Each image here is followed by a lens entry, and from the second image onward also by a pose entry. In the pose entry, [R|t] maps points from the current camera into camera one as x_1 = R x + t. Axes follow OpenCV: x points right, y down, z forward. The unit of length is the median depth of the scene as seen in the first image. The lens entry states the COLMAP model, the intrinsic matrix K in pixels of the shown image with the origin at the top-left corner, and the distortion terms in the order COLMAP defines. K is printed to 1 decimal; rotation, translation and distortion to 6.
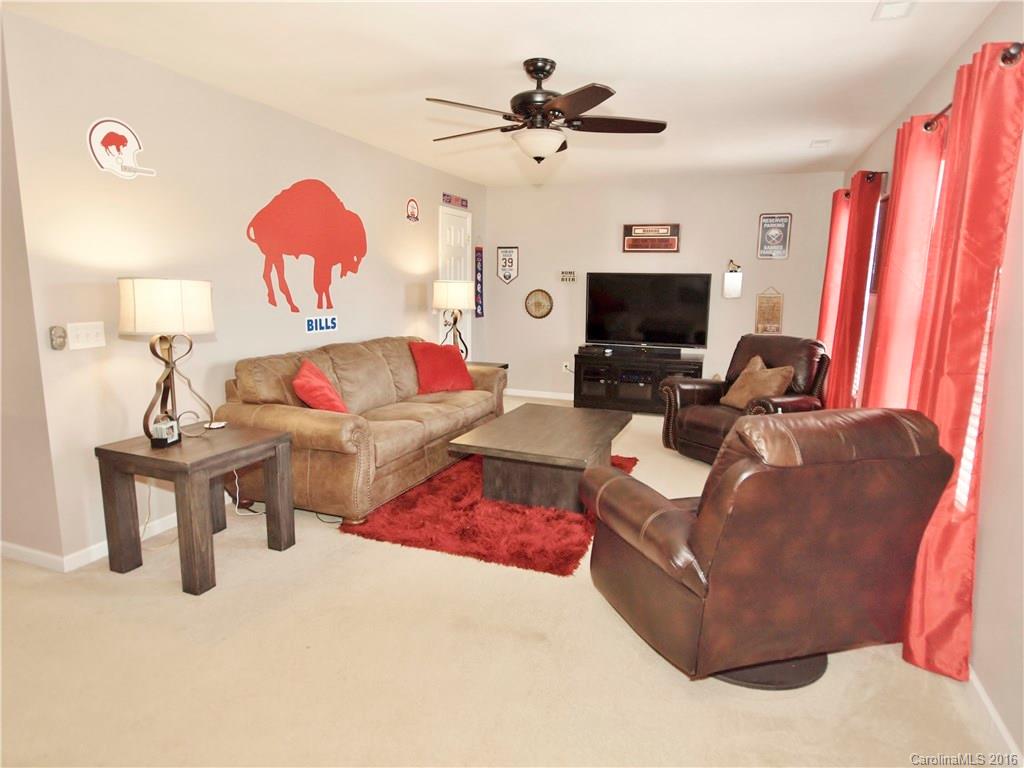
lens RADIAL K [[602.5, 0, 512.0], [0, 602.5, 384.0], [0, 0, 1]] dist [-0.001870, -0.000572]
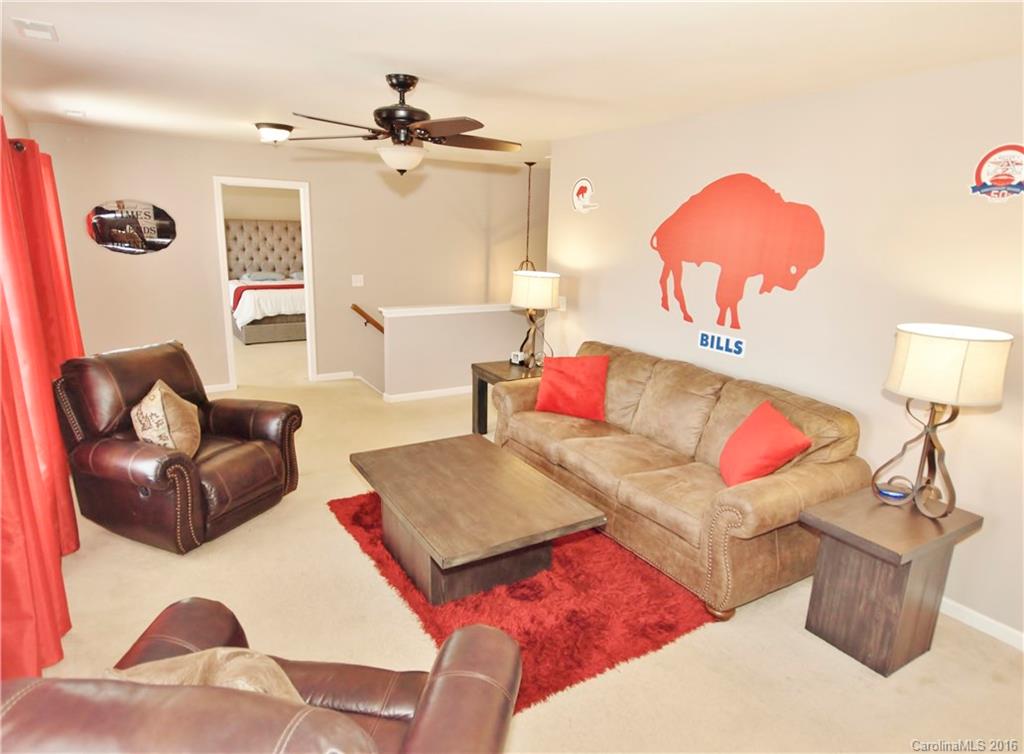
lens RADIAL K [[590.7, 0, 512.0], [0, 590.7, 377.0], [0, 0, 1]] dist [0.001664, 0.000575]
pose [[-0.604562, 0.160209, -0.780280, 0.662770], [-0.173532, 0.929548, 0.325310, -0.348032], [0.777426, 0.332074, -0.534168, 1.550931]]
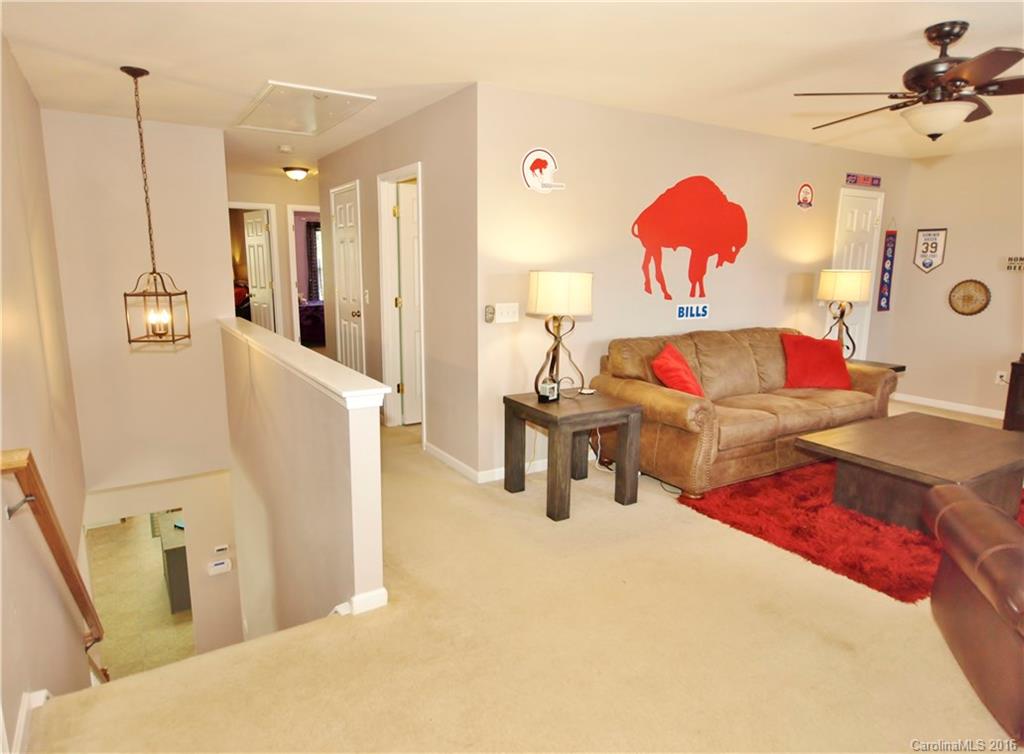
lens RADIAL K [[614.0, 0, 507.0], [0, 614.0, 378.6], [0, 0, 1]] dist [-0.004299, 0.000677]
pose [[0.796400, 0.105012, -0.595584, 0.103057], [-0.098336, 0.994189, 0.043800, 0.004109], [0.596722, 0.023685, 0.802098, -0.080594]]
